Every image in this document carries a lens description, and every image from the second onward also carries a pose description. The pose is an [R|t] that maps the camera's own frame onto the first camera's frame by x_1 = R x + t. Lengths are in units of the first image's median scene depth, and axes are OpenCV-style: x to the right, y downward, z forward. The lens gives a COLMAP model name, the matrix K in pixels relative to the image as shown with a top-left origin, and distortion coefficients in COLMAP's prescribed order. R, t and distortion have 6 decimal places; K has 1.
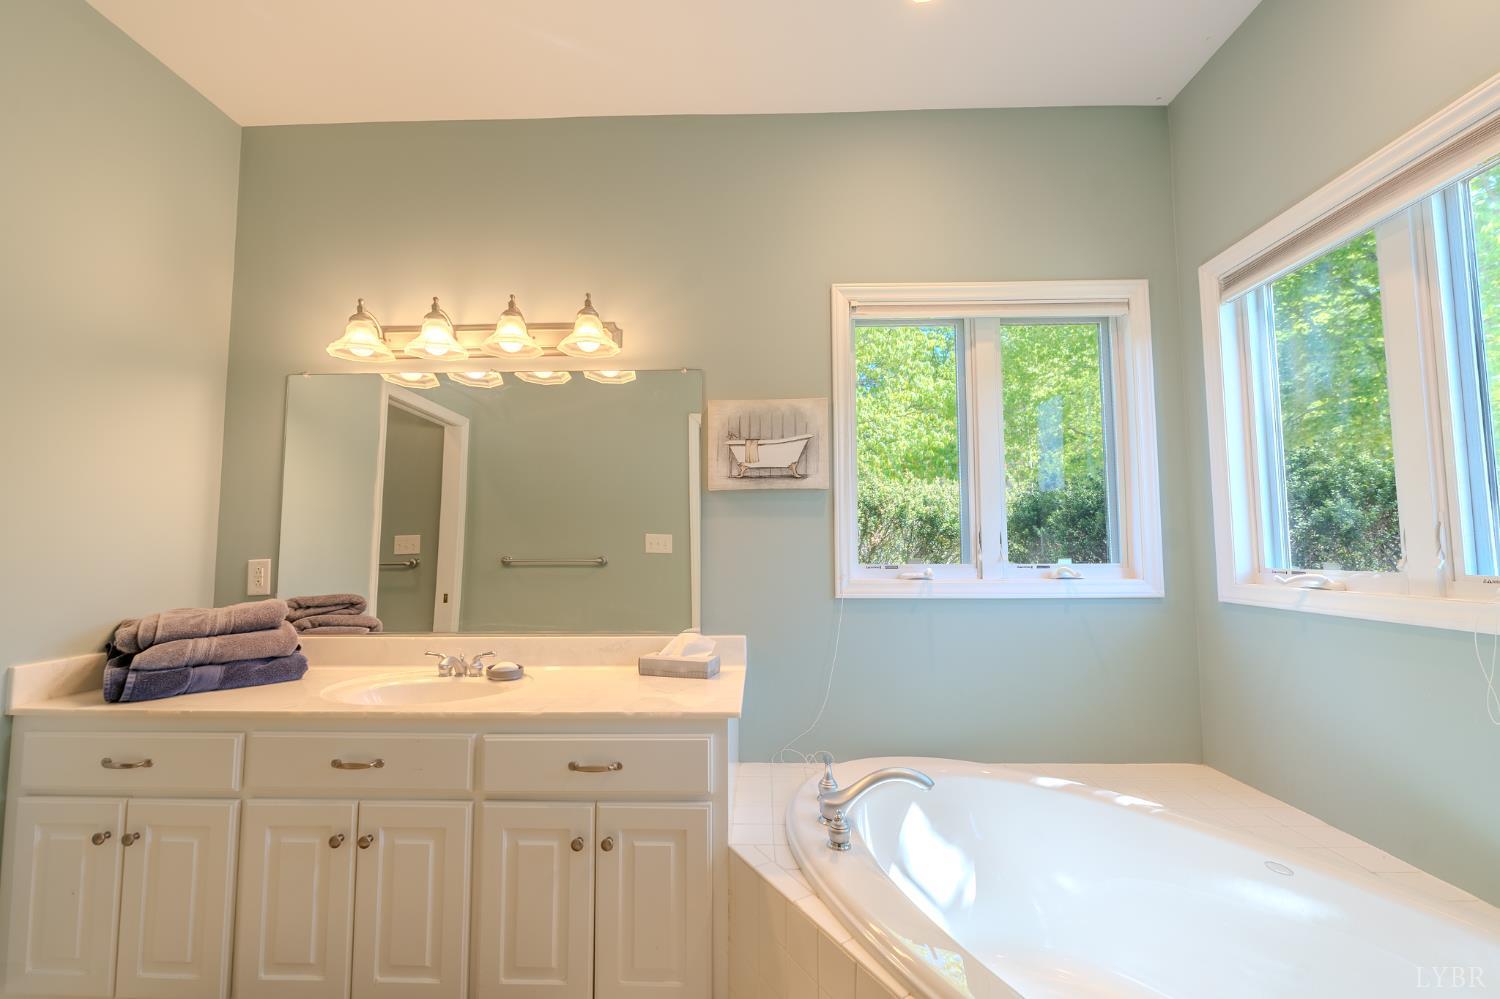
lens RADIAL K [[605.0, 0, 748.7], [0, 605.0, 500.2], [0, 0, 1]] dist [-0.003391, -0.000140]
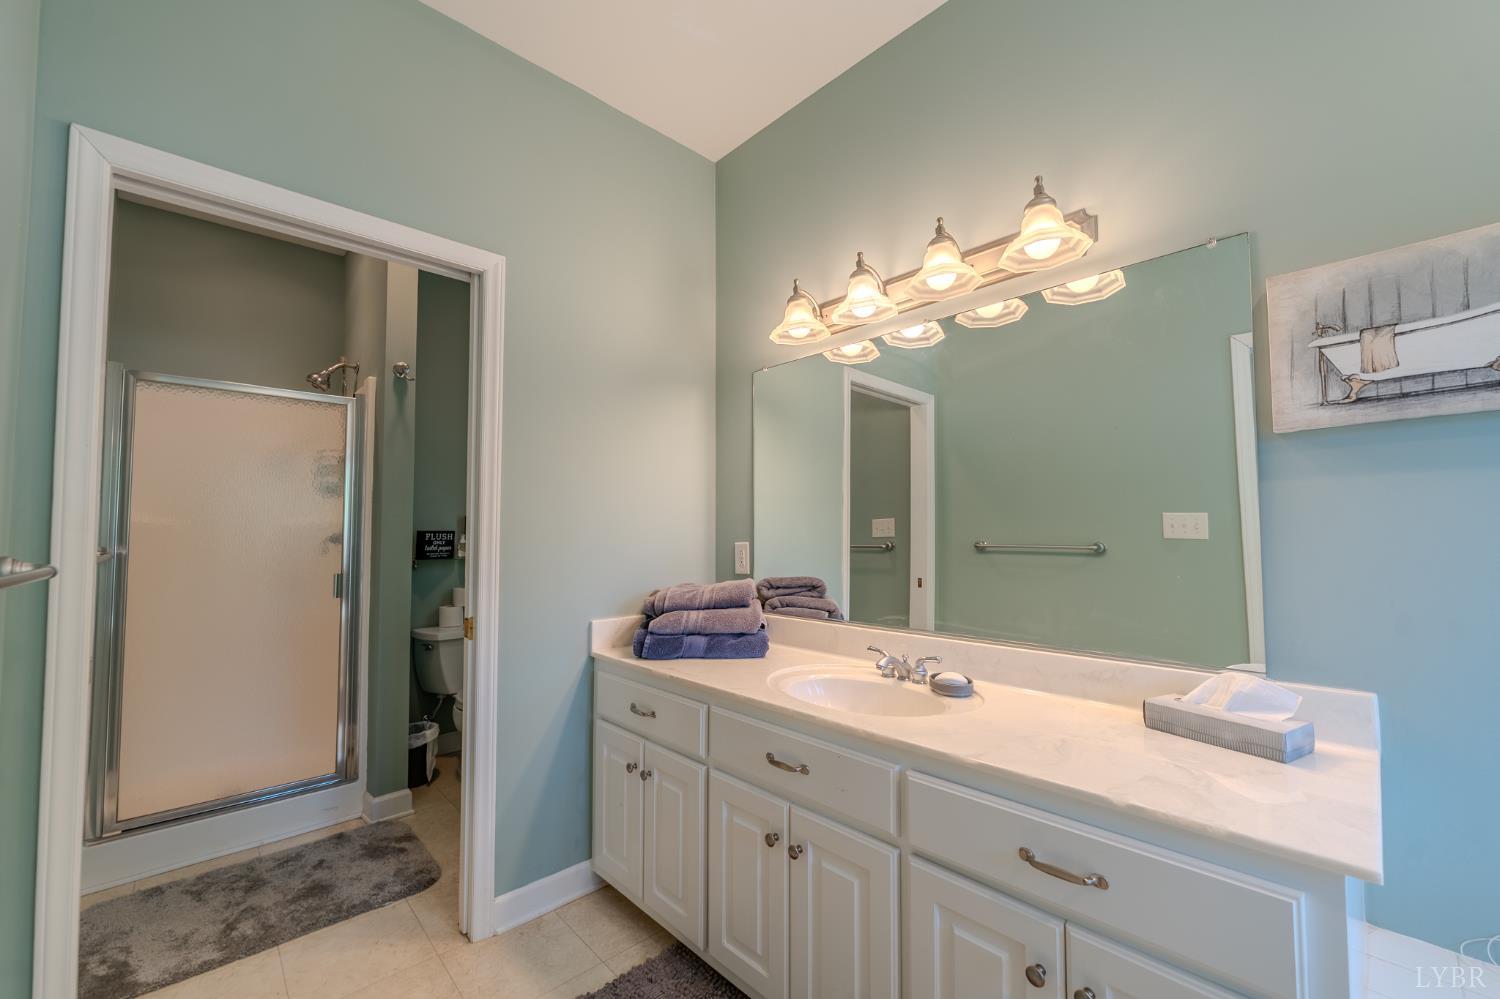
lens RADIAL K [[605.0, 0, 743.7], [0, 605.0, 507.4], [0, 0, 1]] dist [-0.003391, -0.000140]
pose [[0.705768, -0.028784, -0.707858, -0.017857], [0.056555, 0.998275, 0.015795, 0.017690], [0.706182, -0.051181, 0.706178, 0.232422]]
